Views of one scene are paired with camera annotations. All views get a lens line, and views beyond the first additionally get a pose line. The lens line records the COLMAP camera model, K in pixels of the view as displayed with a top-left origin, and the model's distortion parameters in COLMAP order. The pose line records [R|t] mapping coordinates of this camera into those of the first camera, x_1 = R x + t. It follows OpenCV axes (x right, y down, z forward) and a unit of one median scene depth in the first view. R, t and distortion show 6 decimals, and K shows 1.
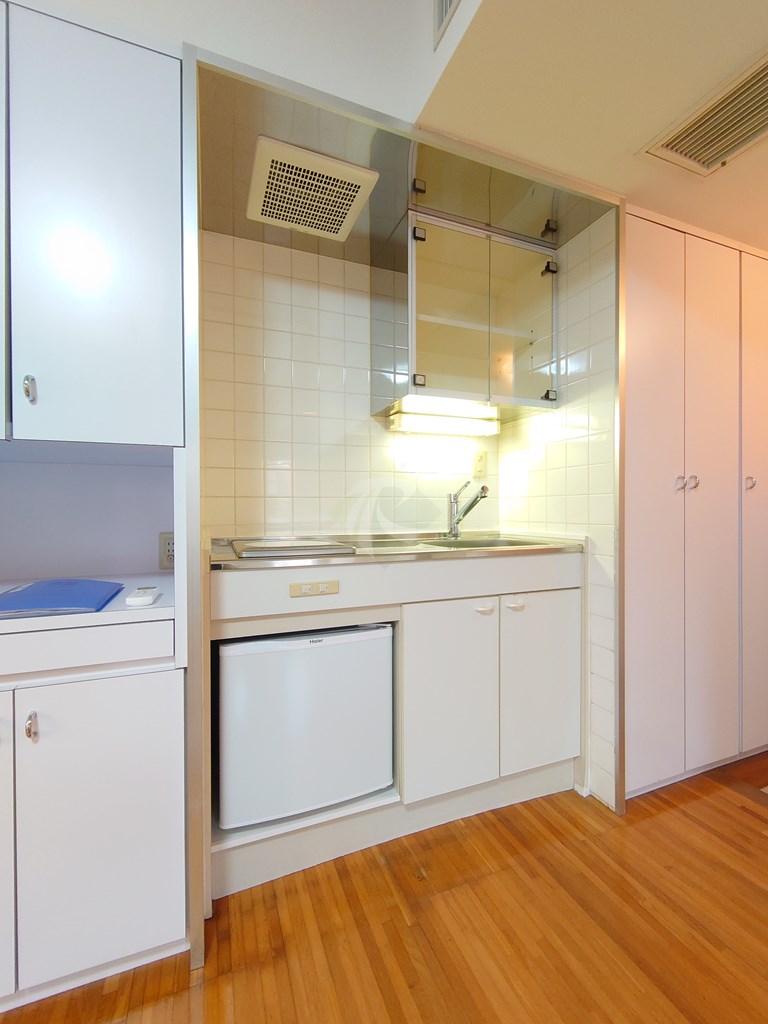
lens RADIAL K [[444.8, 0, 389.1], [0, 444.8, 509.9], [0, 0, 1]] dist [0.000770, 0.000331]
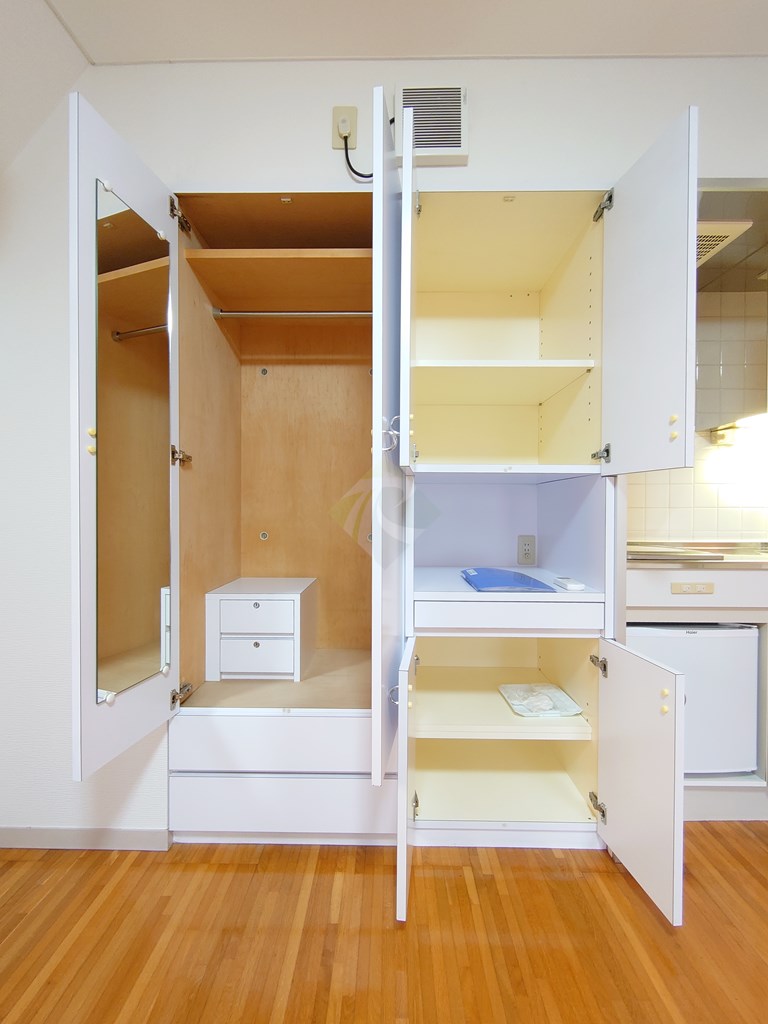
lens RADIAL K [[444.8, 0, 375.7], [0, 444.8, 509.8], [0, 0, 1]] dist [0.000770, 0.000331]
pose [[0.921726, 0.011440, -0.387672, -0.476159], [-0.009675, 0.999932, 0.006505, -0.031406], [0.387720, -0.002245, 0.921774, -0.414942]]
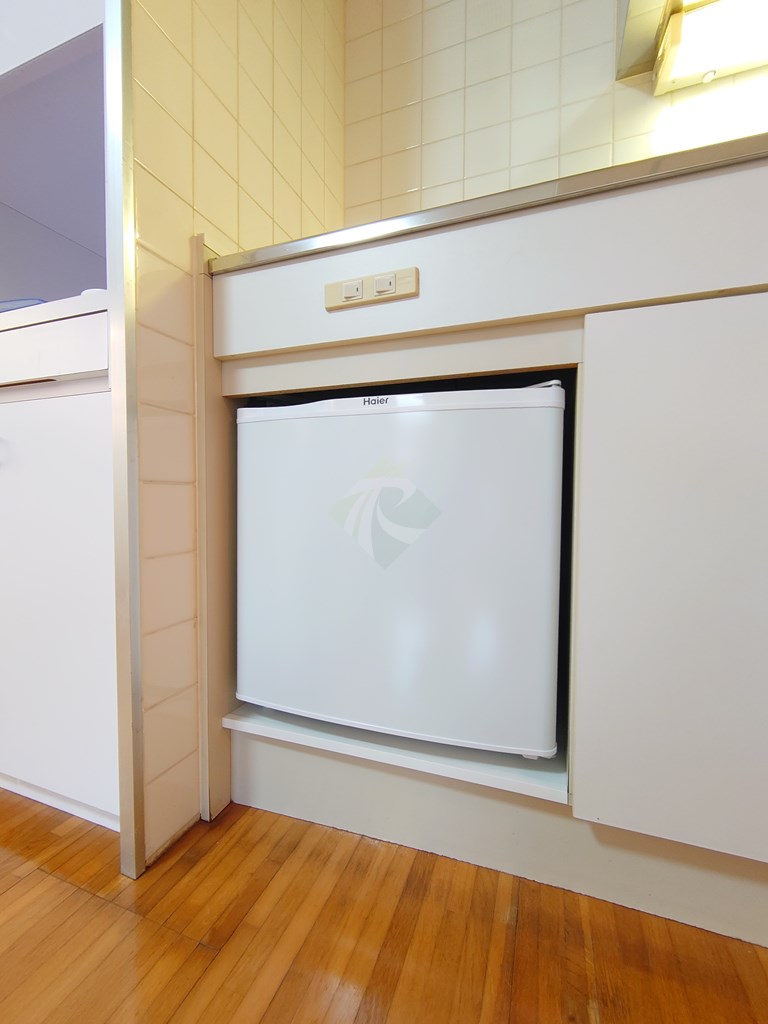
lens RADIAL K [[444.8, 0, 384.7], [0, 444.8, 520.2], [0, 0, 1]] dist [0.000770, 0.000331]
pose [[0.731941, 0.027923, -0.680795, 0.183421], [-0.007394, 0.999427, 0.033043, 0.405651], [0.681328, -0.019152, 0.731728, 0.628503]]
